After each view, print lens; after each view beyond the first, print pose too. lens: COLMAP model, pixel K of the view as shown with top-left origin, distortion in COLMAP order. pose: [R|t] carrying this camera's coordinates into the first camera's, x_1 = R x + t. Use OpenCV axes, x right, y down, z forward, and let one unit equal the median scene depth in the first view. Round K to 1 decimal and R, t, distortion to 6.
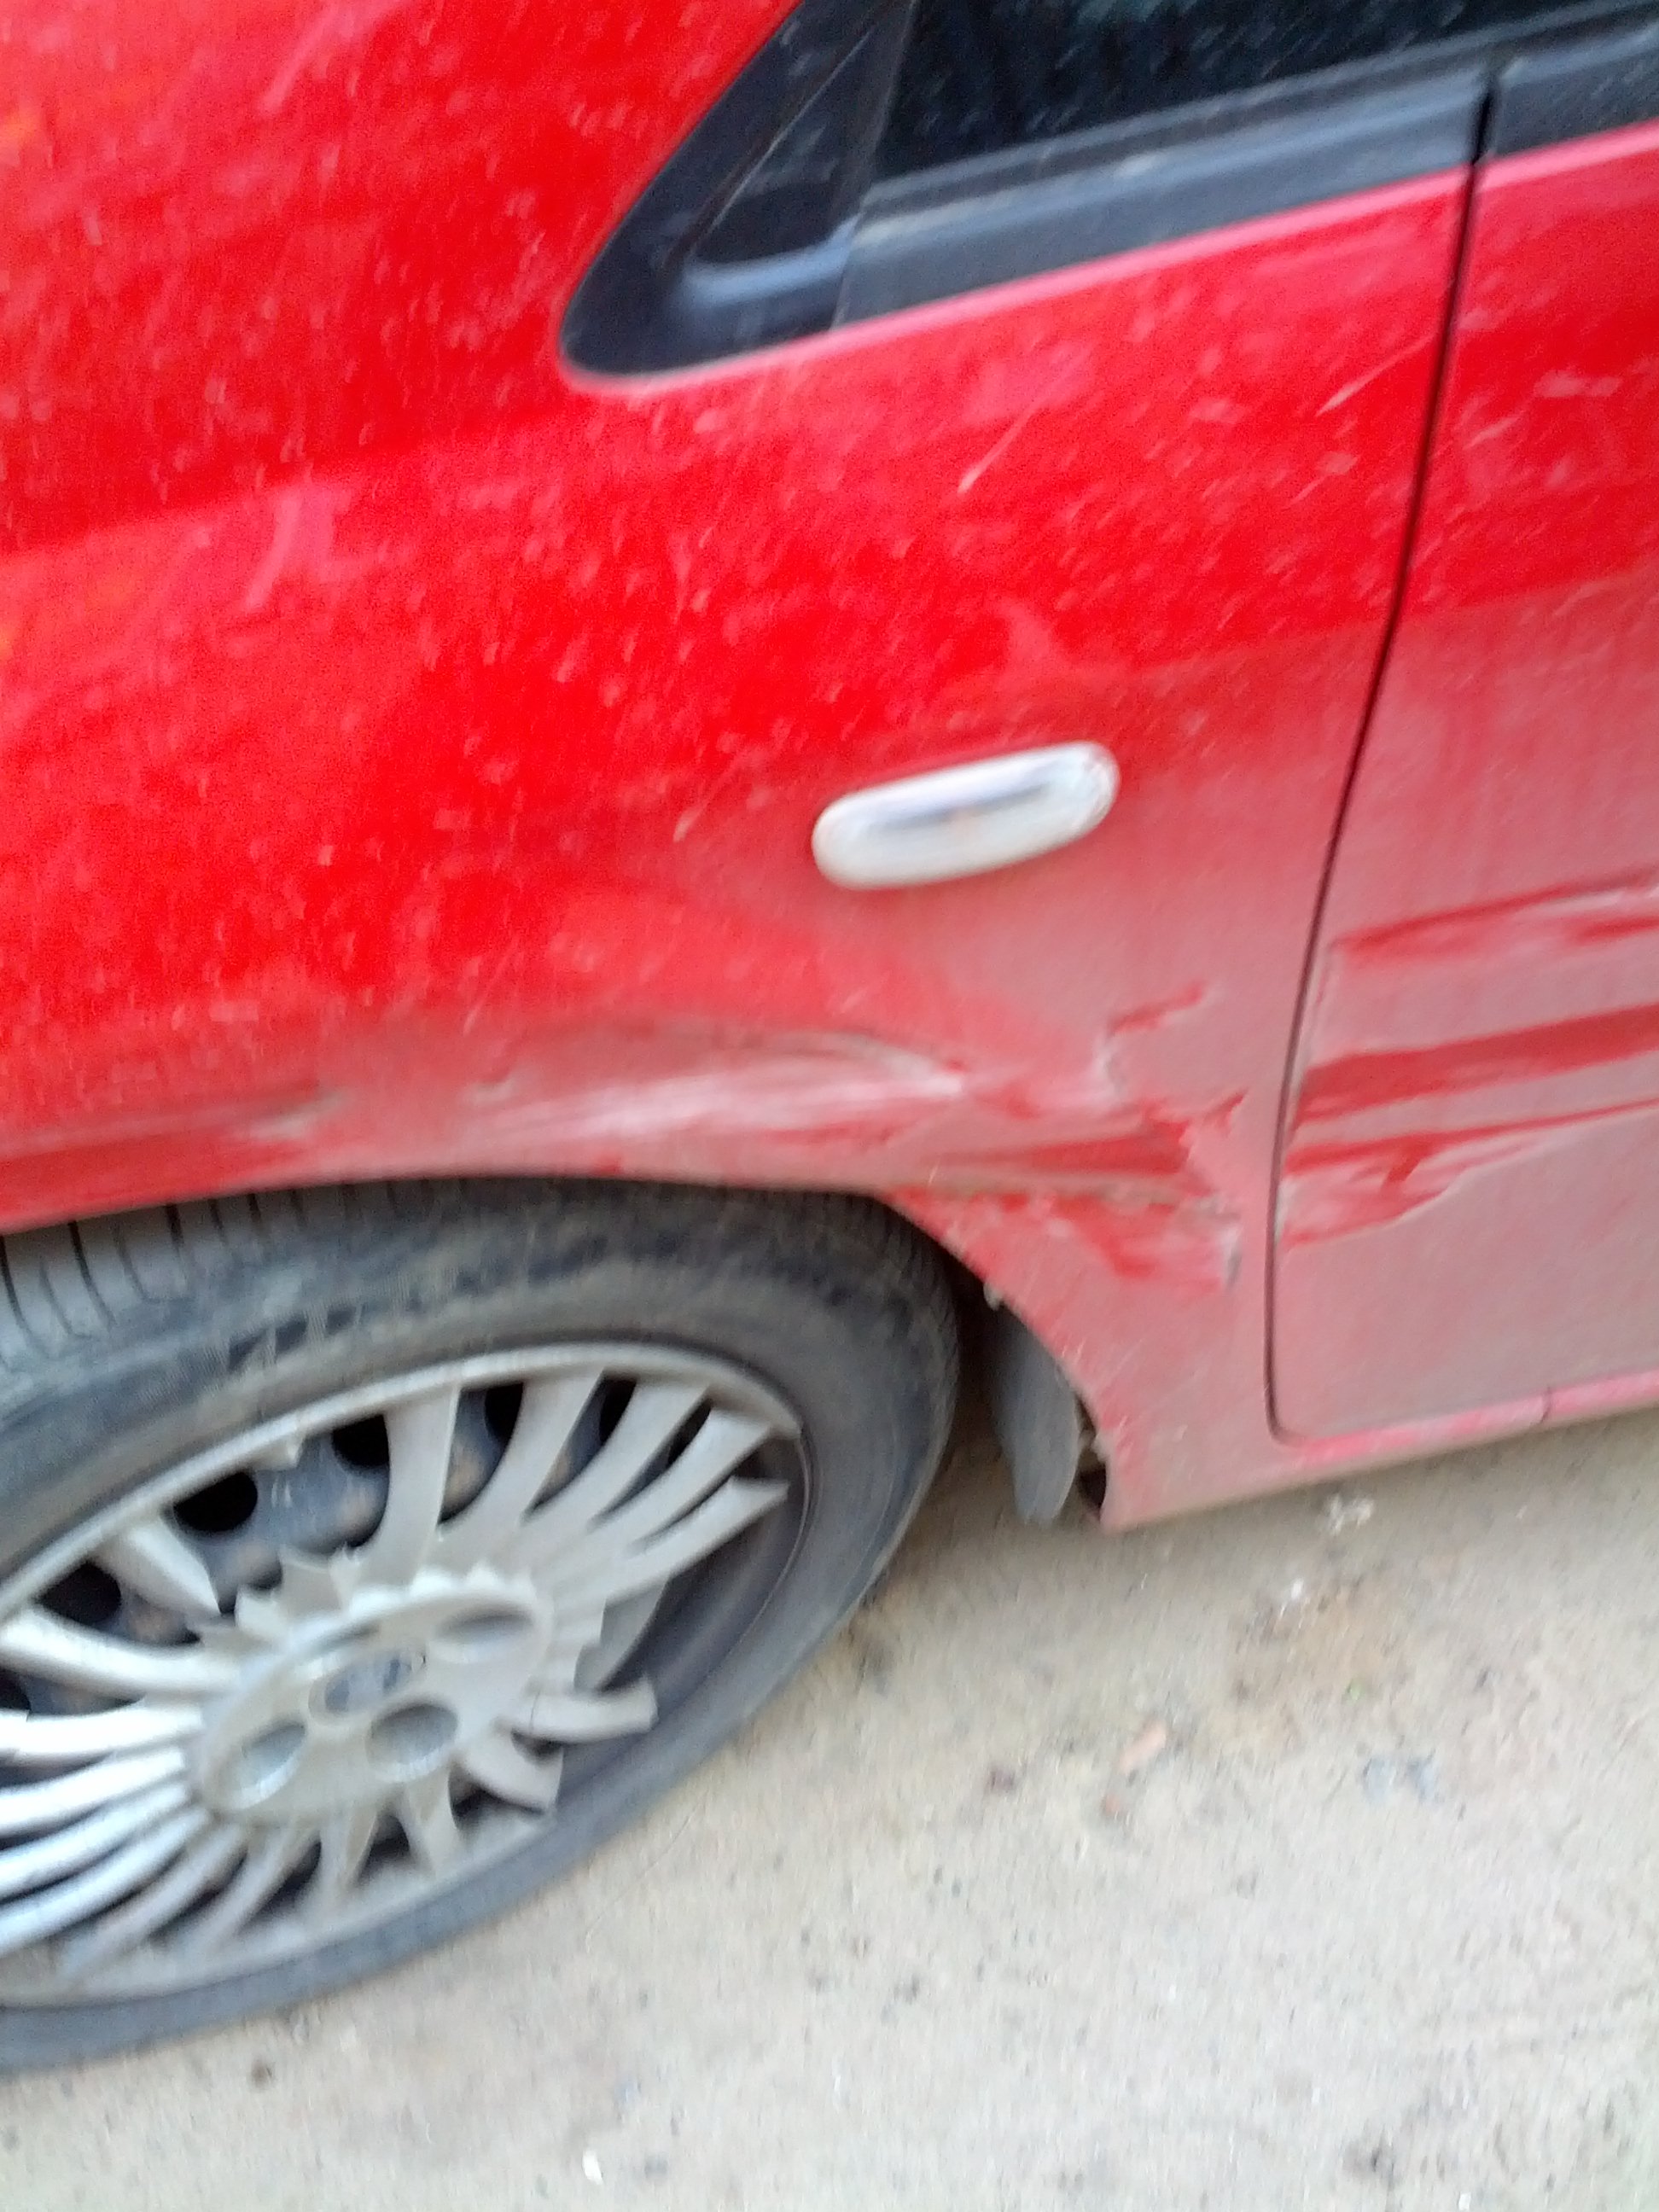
lens RADIAL K [[2080.6, 0, 937.2], [0, 2080.6, 1106.0], [0, 0, 1]] dist [0.012914, -0.080937]
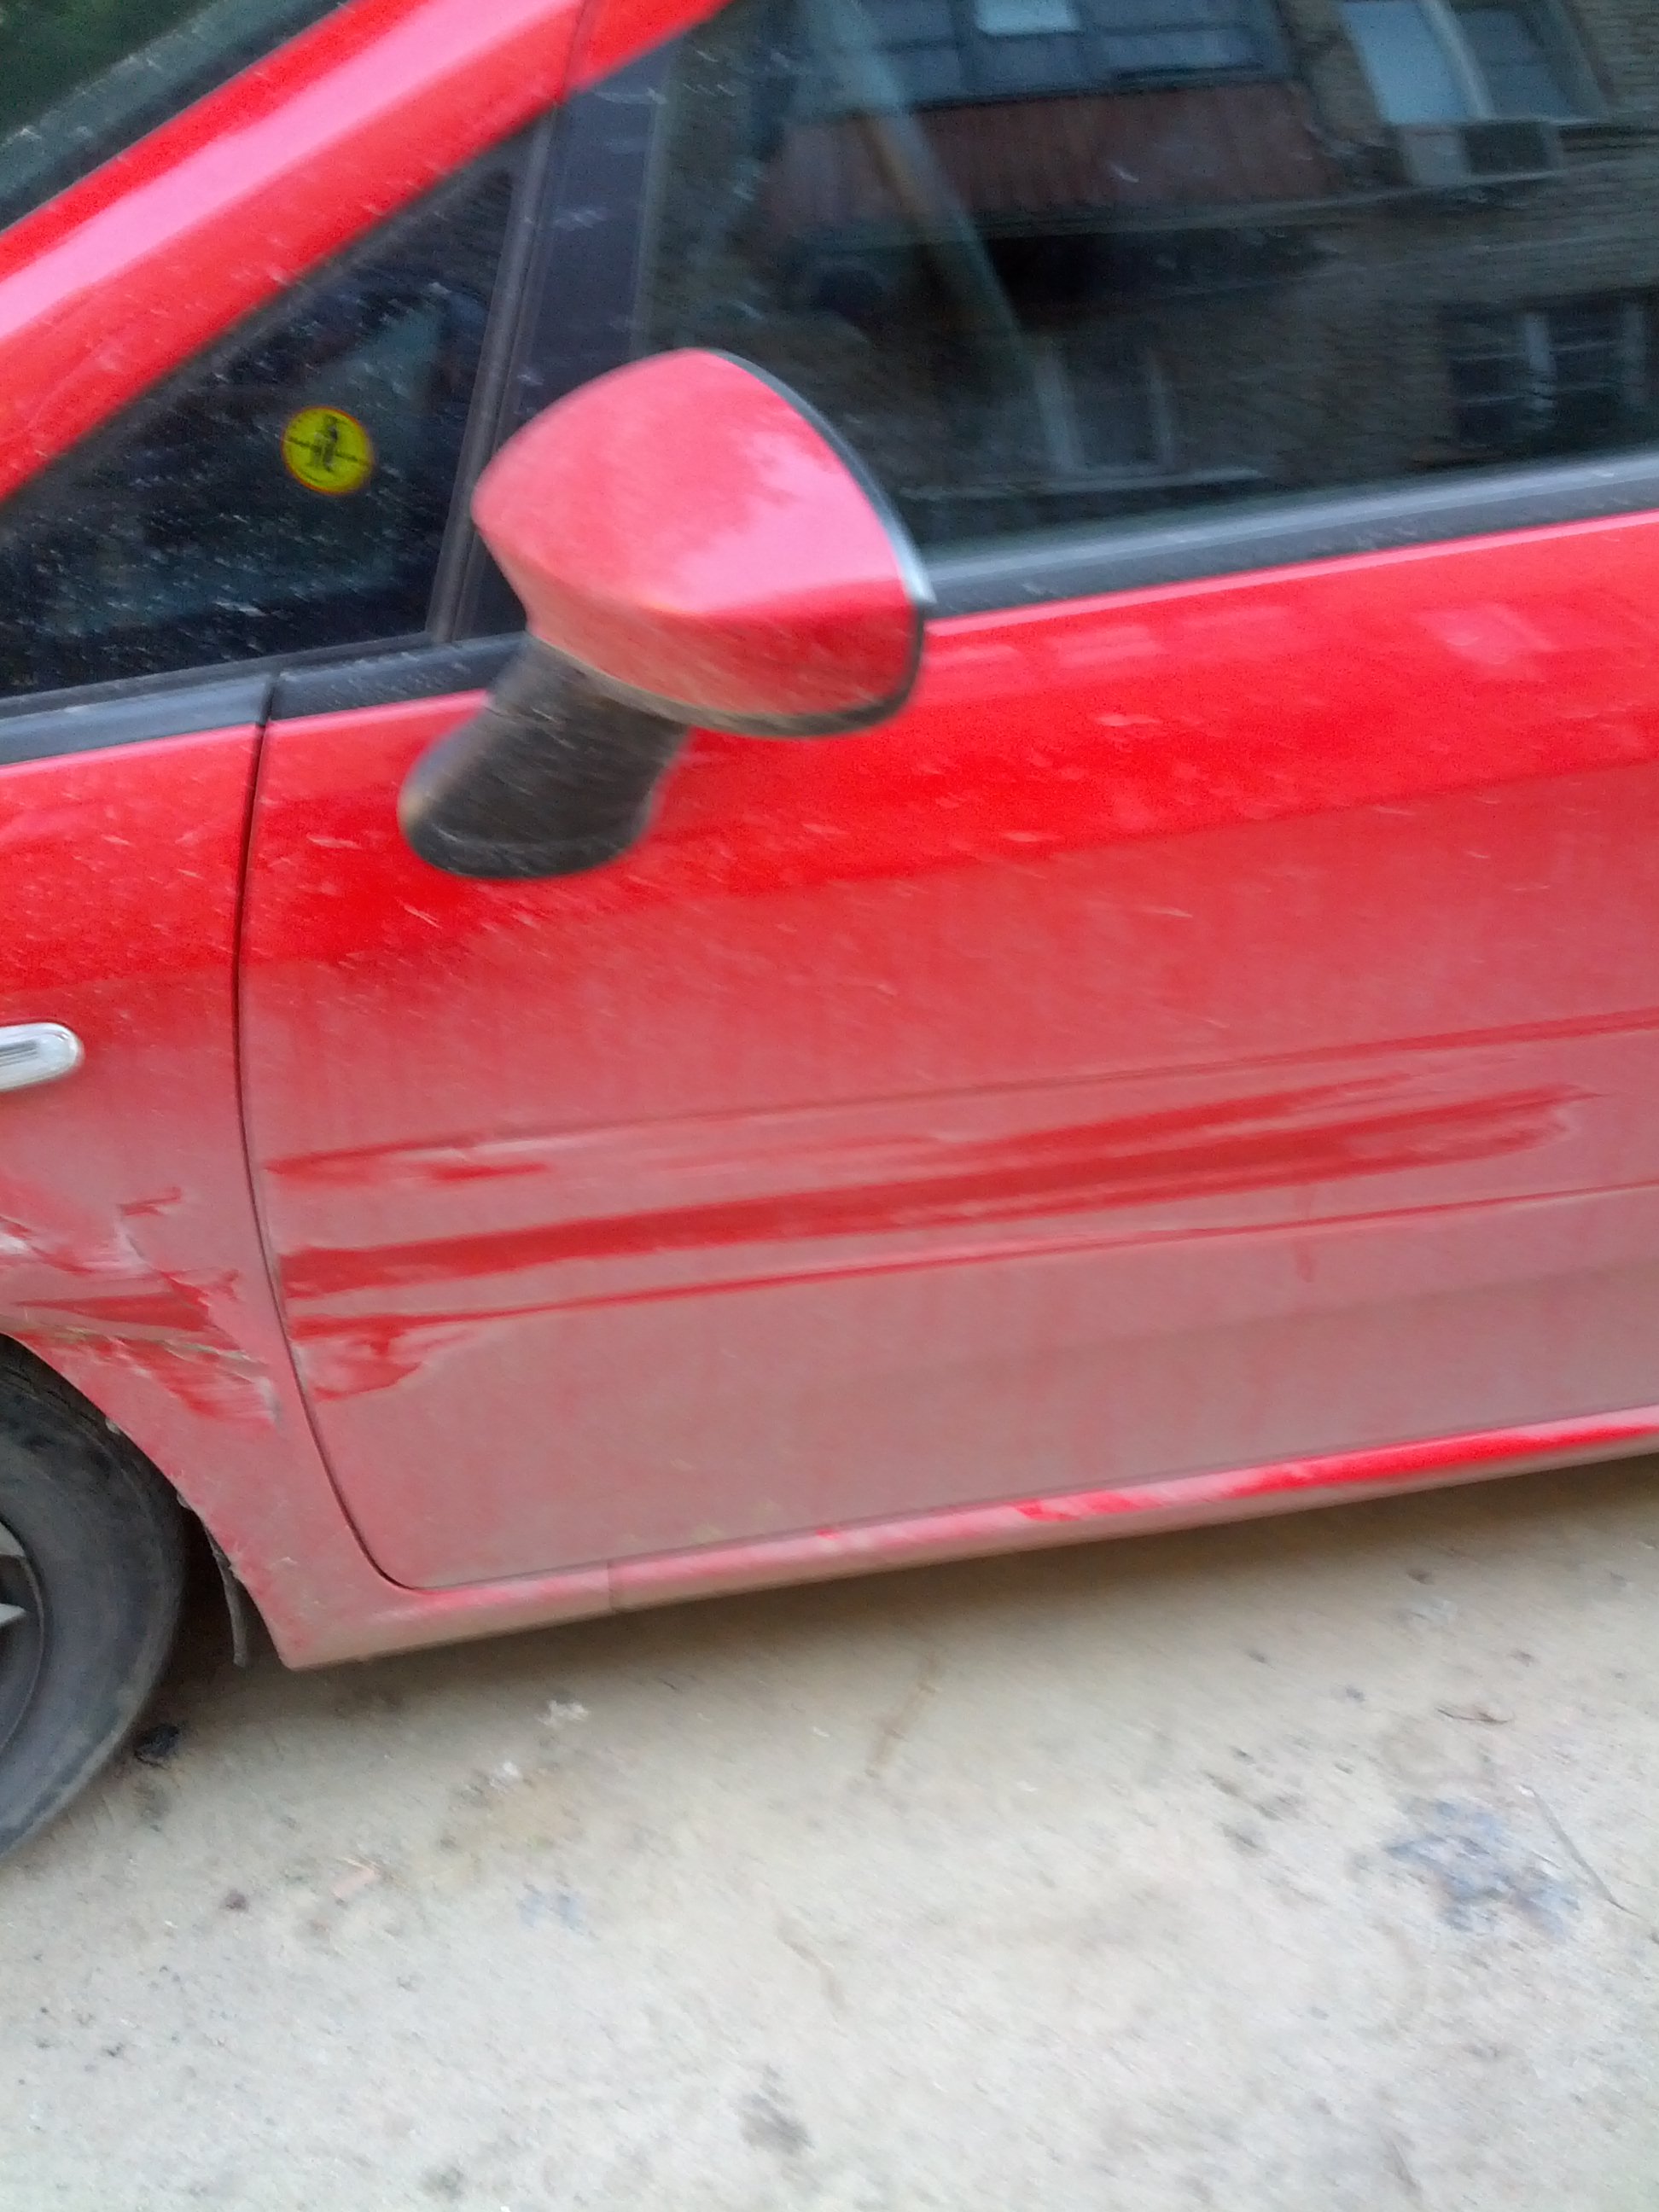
lens RADIAL K [[1986.2, 0, 829.9], [0, 1986.2, 1153.7], [0, 0, 1]] dist [0.013254, -0.007967]
pose [[0.996959, 0.051983, 0.058057, 0.389029], [-0.038573, 0.976512, -0.211983, 0.160743], [-0.067713, 0.209099, 0.975547, -0.393454]]
